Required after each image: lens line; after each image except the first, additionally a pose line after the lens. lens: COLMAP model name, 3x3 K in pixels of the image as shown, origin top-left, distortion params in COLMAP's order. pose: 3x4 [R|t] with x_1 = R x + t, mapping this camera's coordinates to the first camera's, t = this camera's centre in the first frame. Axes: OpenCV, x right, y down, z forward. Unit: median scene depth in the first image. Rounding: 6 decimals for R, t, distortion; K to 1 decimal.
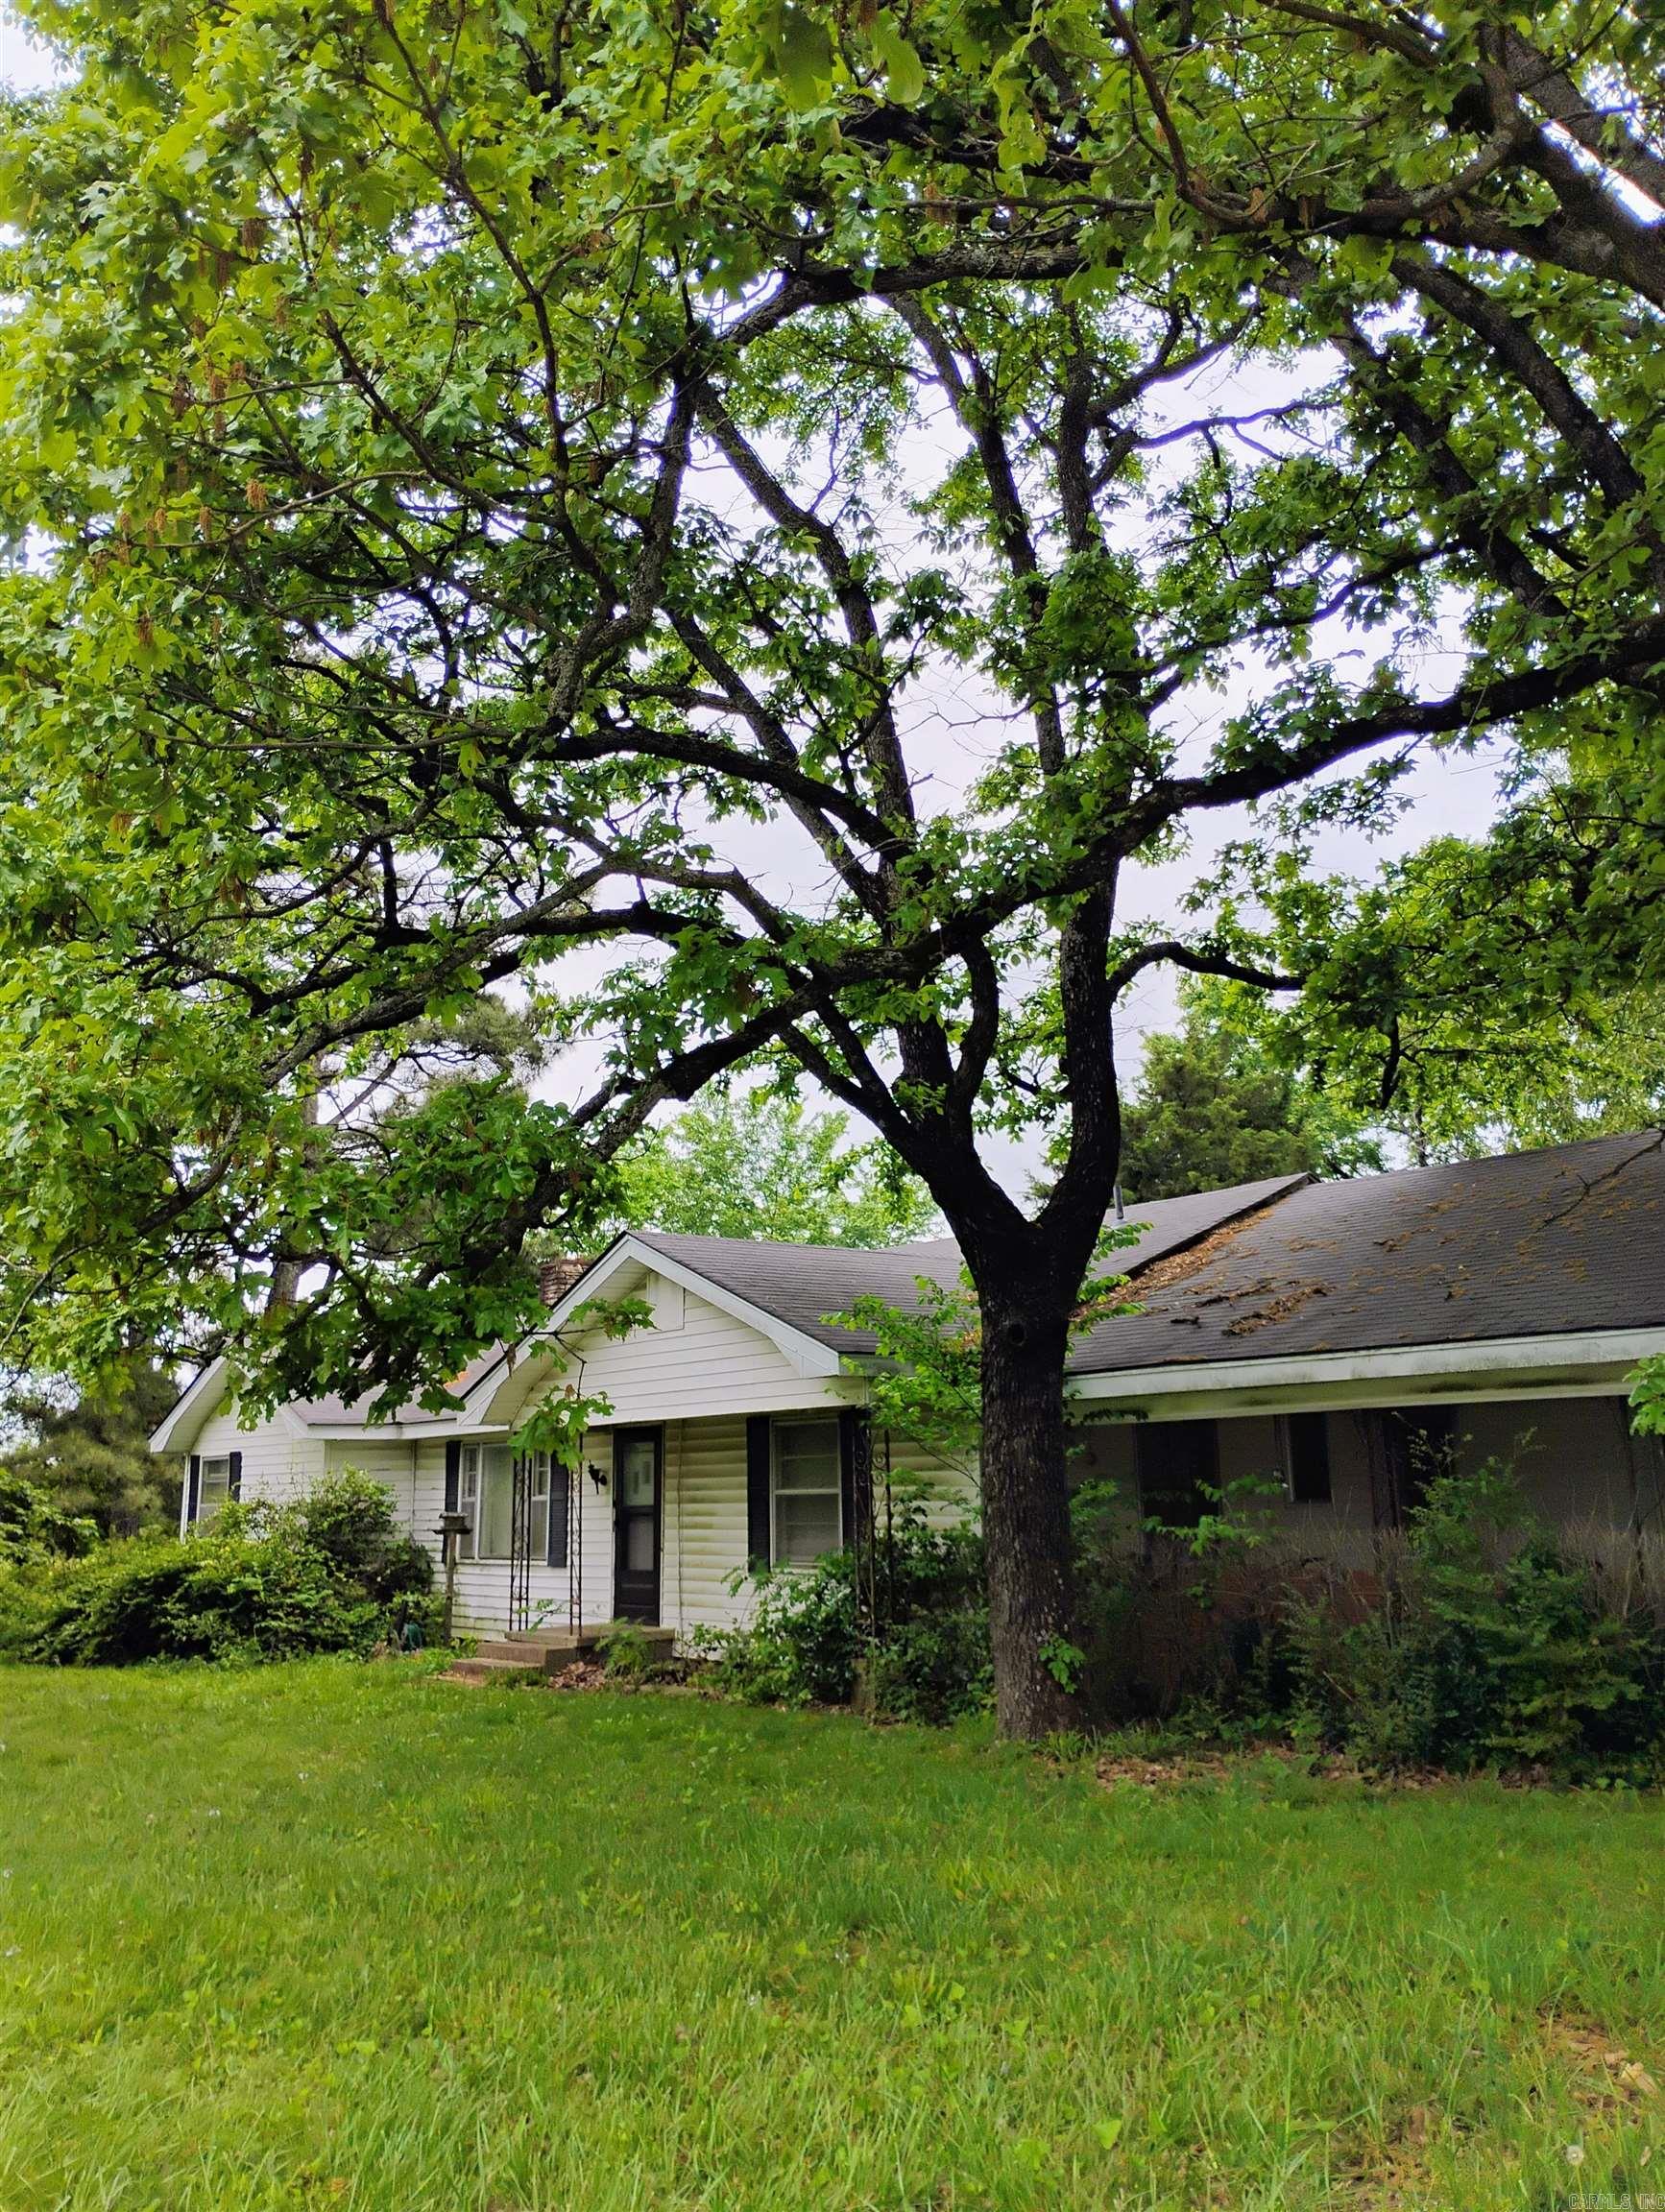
lens RADIAL K [[1833.5, 0, 840.1], [0, 1833.5, 1043.8], [0, 0, 1]] dist [0.030255, -0.005427]
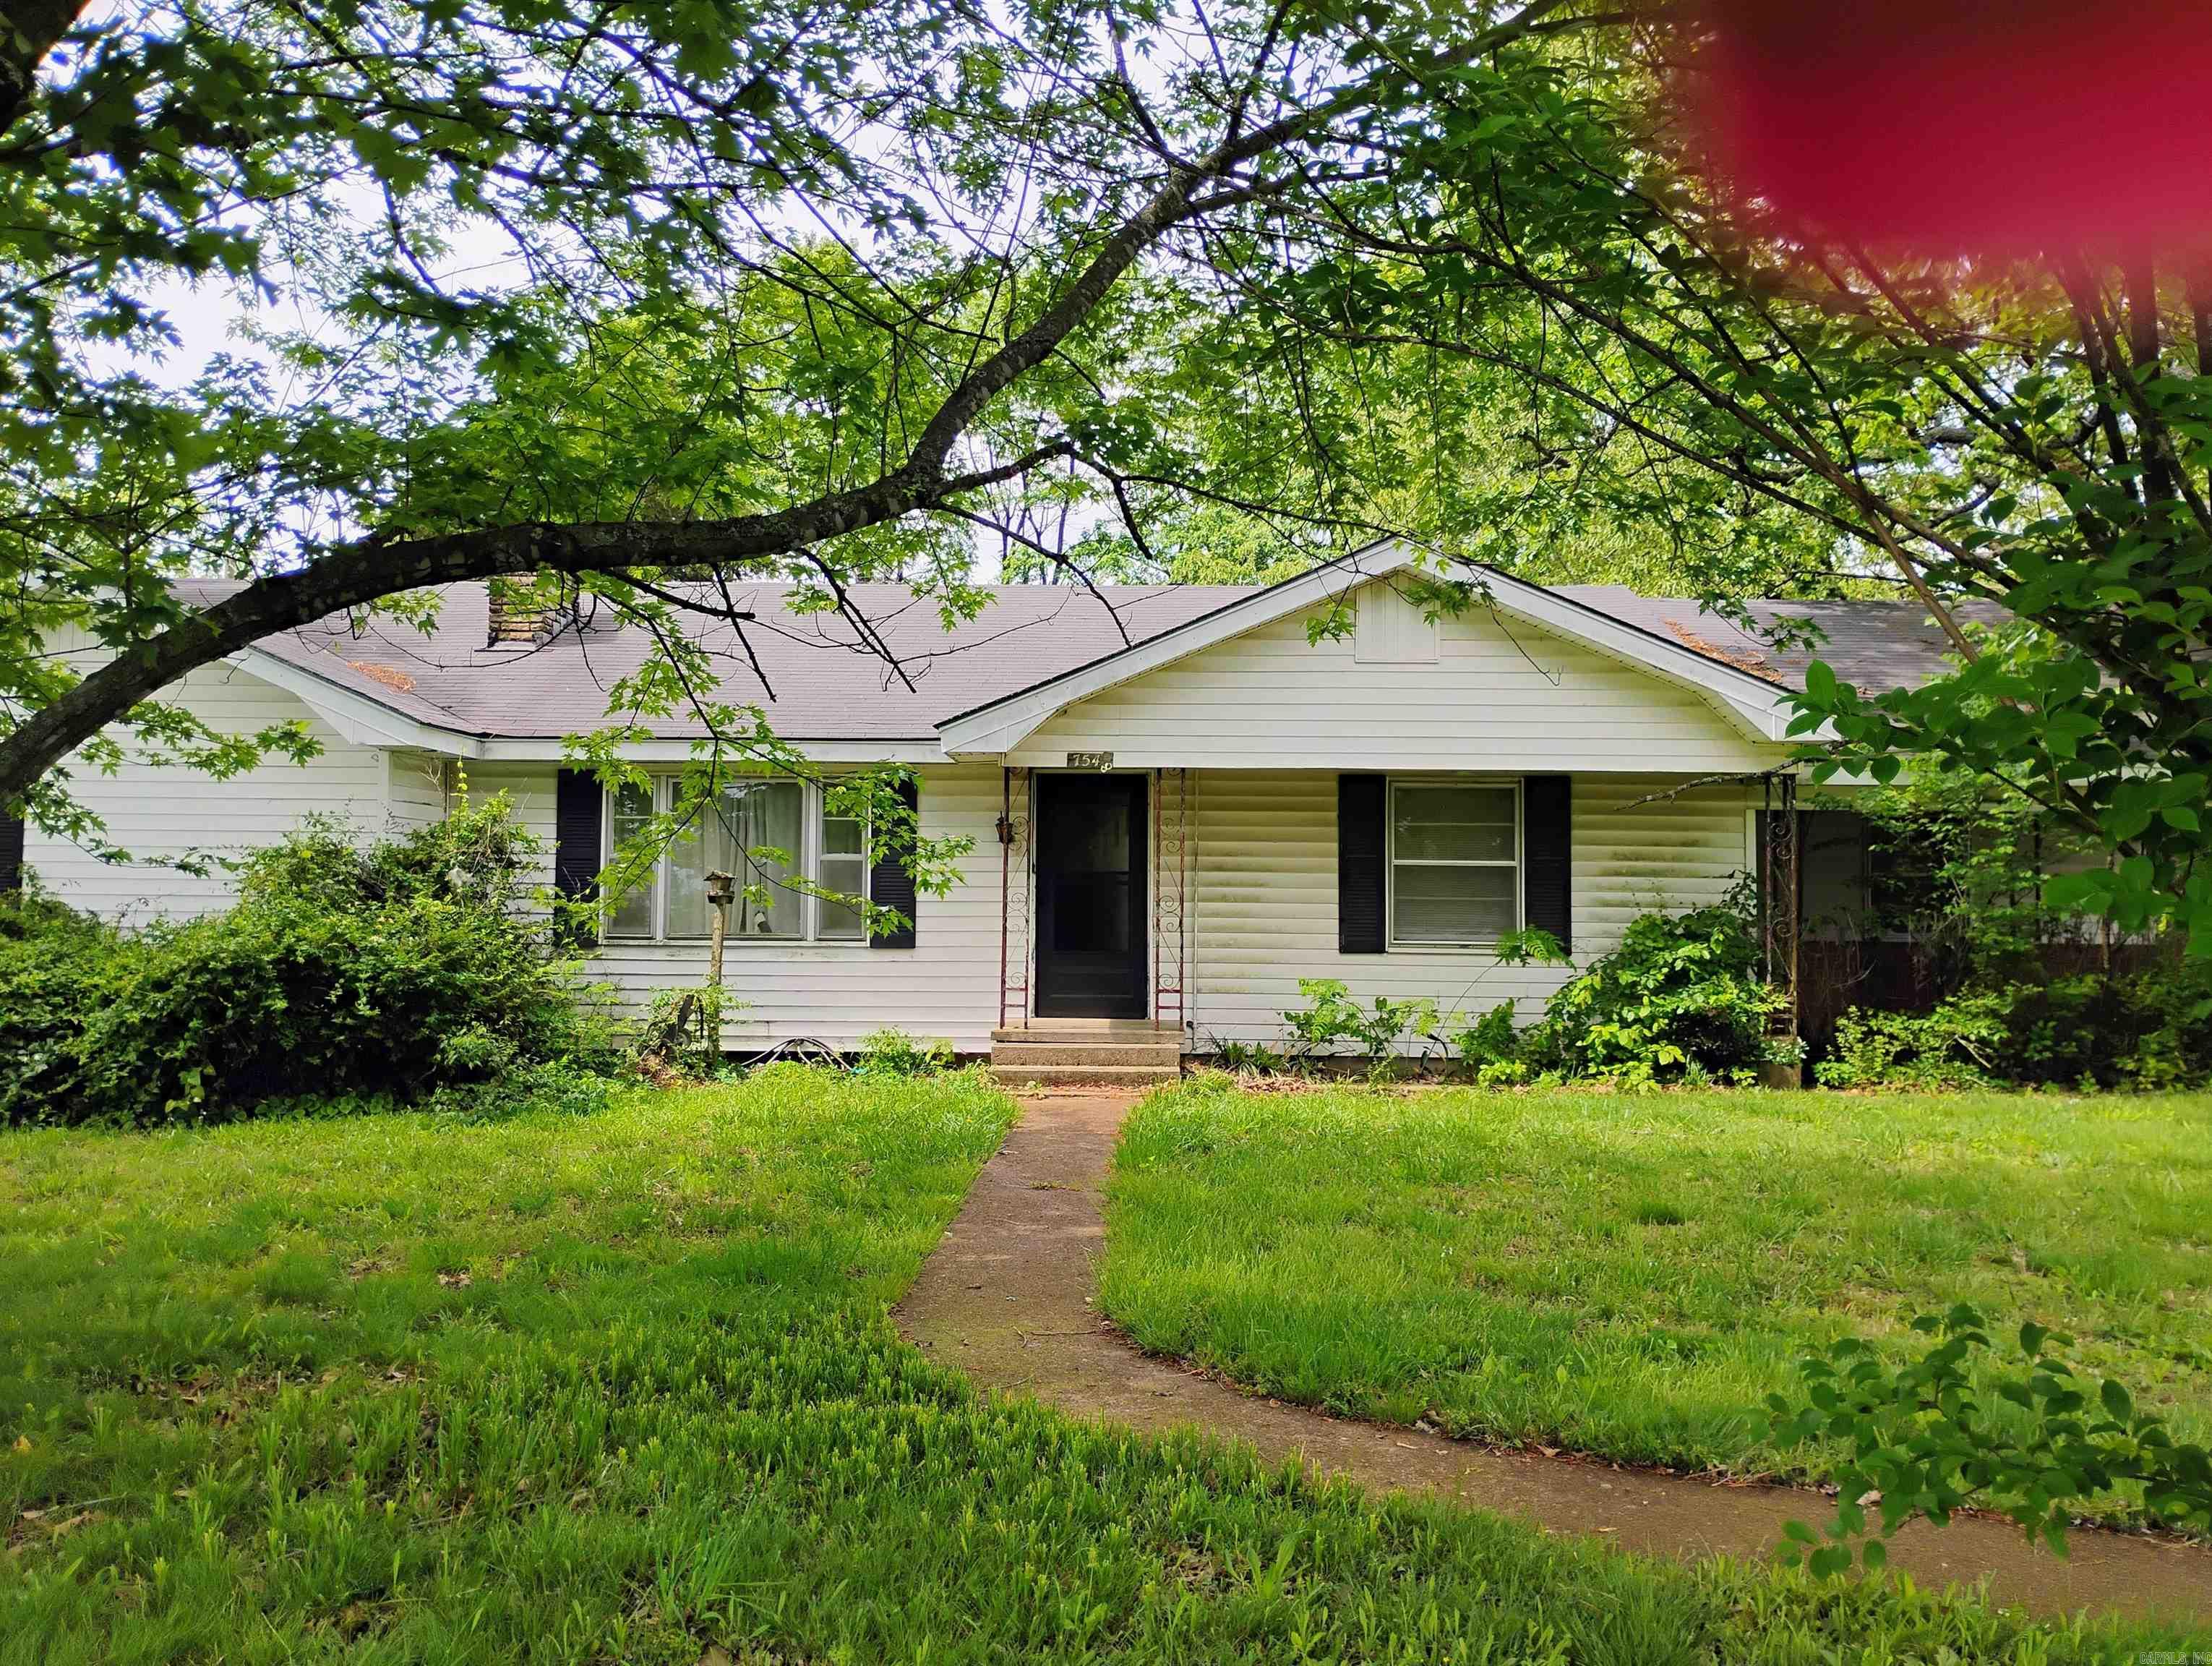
lens RADIAL K [[1833.7, 0, 1098.9], [0, 1833.7, 794.8], [0, 0, 1]] dist [0.030255, -0.005427]
pose [[0.646250, 0.067528, 0.760133, -0.706262], [-0.203829, 0.975163, 0.086661, 0.152859], [-0.735401, -0.210942, 0.643963, 0.509165]]
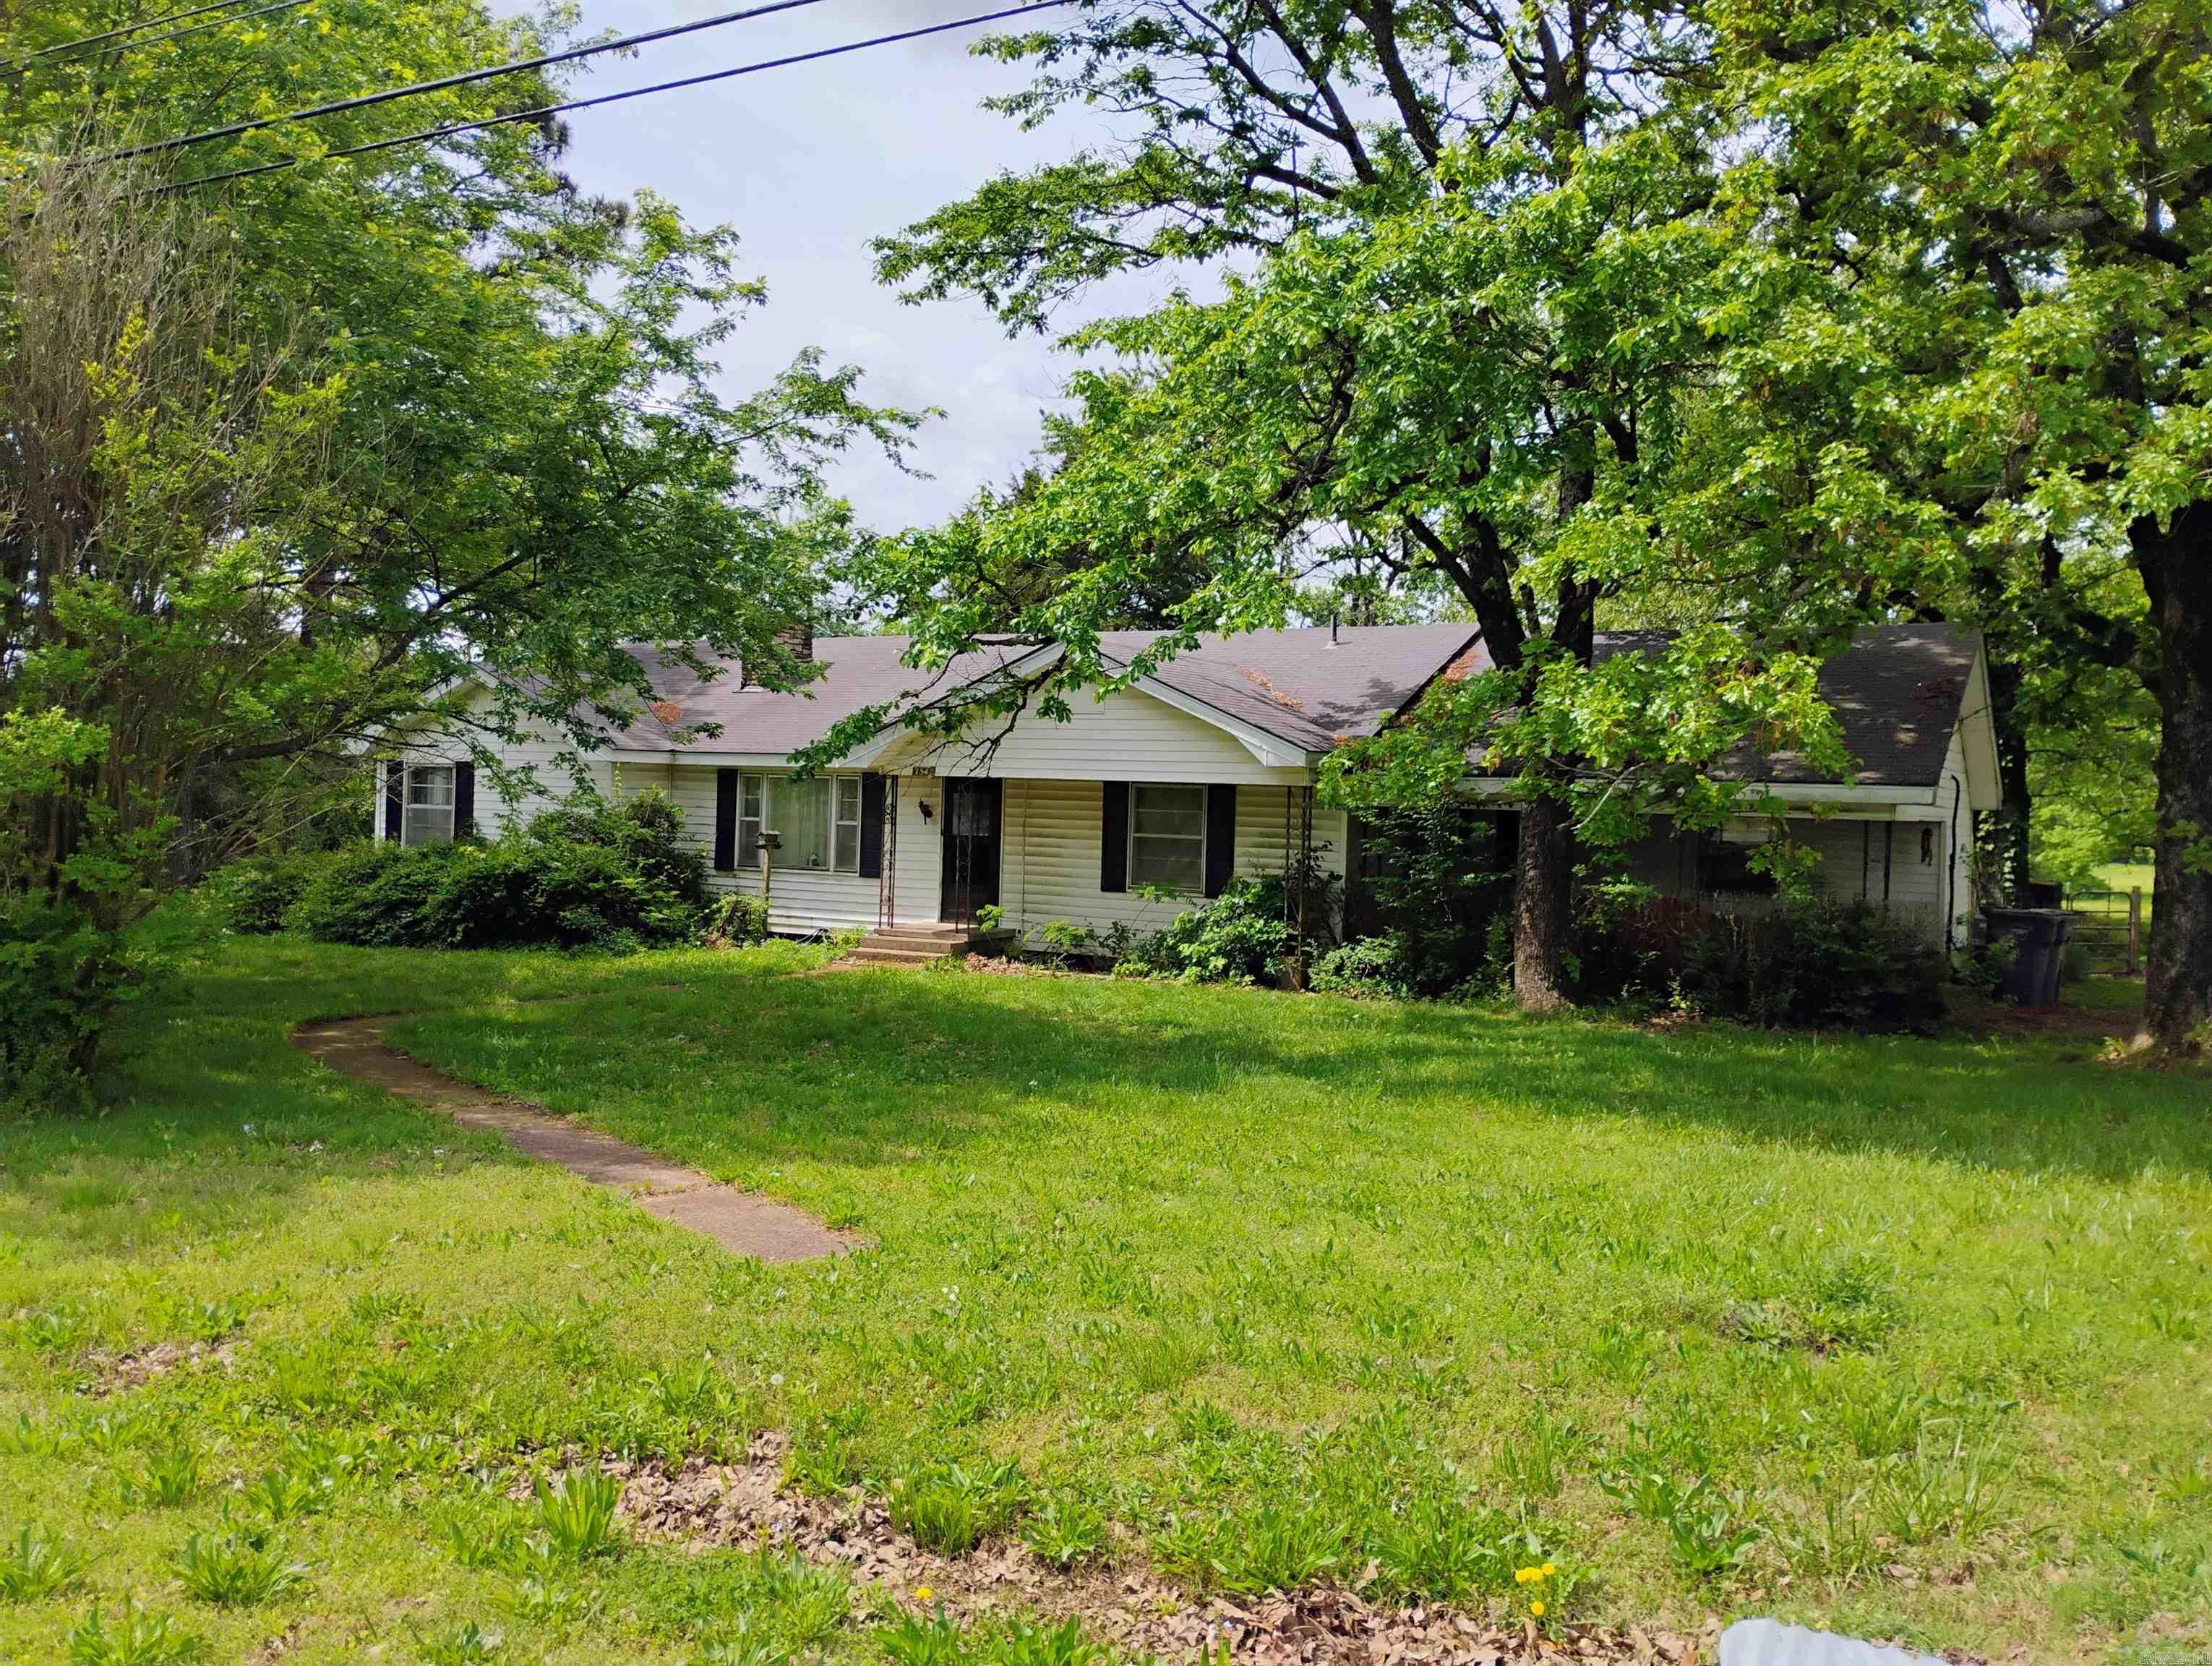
lens RADIAL K [[1833.7, 0, 1098.9], [0, 1833.7, 794.8], [0, 0, 1]] dist [0.030255, -0.005427]
pose [[0.925502, 0.043745, 0.376208, -0.511107], [-0.133816, 0.967011, 0.216756, -0.062736], [-0.354315, -0.250950, 0.900824, -0.166018]]
